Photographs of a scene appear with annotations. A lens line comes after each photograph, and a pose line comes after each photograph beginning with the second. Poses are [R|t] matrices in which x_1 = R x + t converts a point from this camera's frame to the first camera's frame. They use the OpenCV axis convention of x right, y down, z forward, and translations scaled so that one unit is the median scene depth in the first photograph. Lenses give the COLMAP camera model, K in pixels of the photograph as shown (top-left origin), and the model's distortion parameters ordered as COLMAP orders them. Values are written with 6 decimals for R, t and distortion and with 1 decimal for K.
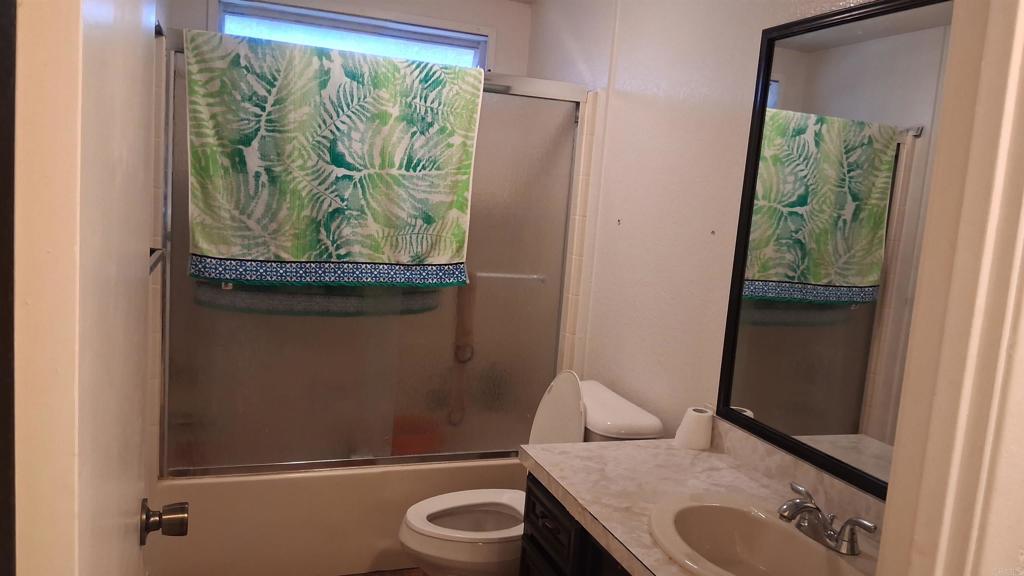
lens RADIAL K [[784.1, 0, 512.0], [0, 784.1, 288.0], [0, 0, 1]] dist [0.116039, -0.157241]
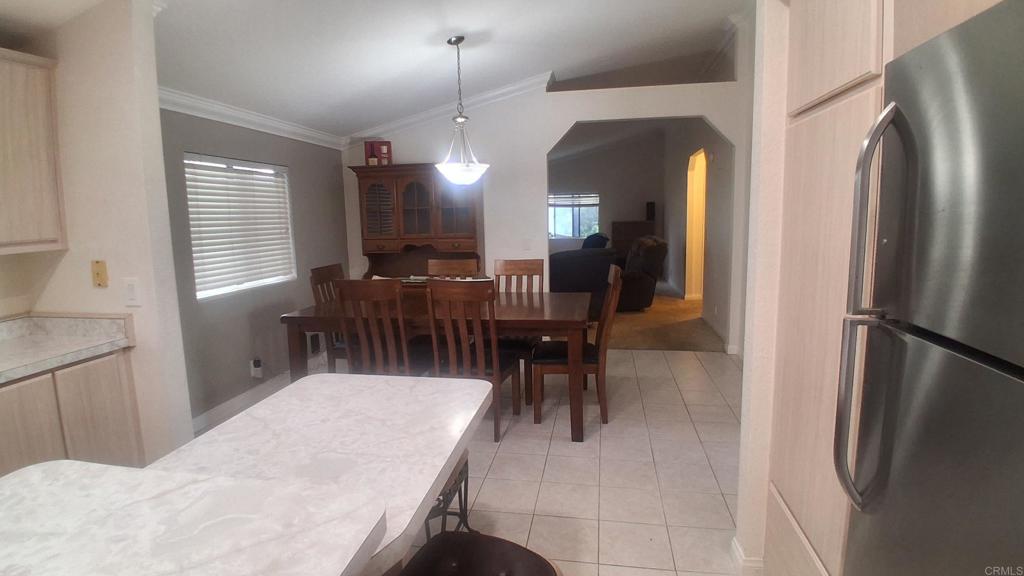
lens RADIAL K [[526.5, 0, 512.0], [0, 526.5, 288.0], [0, 0, 1]] dist [-0.000340, -0.000194]
pose [[0.500271, -0.203618, 0.841587, -0.433261], [0.161629, 0.976833, 0.140261, -0.055639], [-0.850650, 0.065857, 0.521592, 0.331535]]
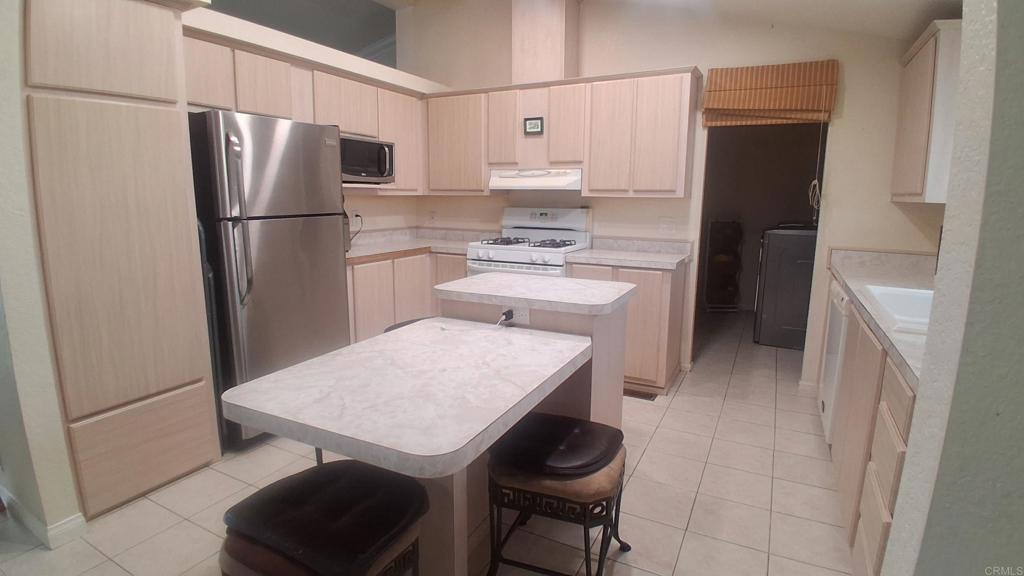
lens RADIAL K [[526.5, 0, 512.0], [0, 526.5, 288.0], [0, 0, 1]] dist [-0.000340, -0.000194]
pose [[-0.736222, 0.045486, -0.675209, 0.535170], [-0.139330, 0.966175, 0.217008, -0.102855], [0.662242, 0.253843, -0.704982, 1.633890]]
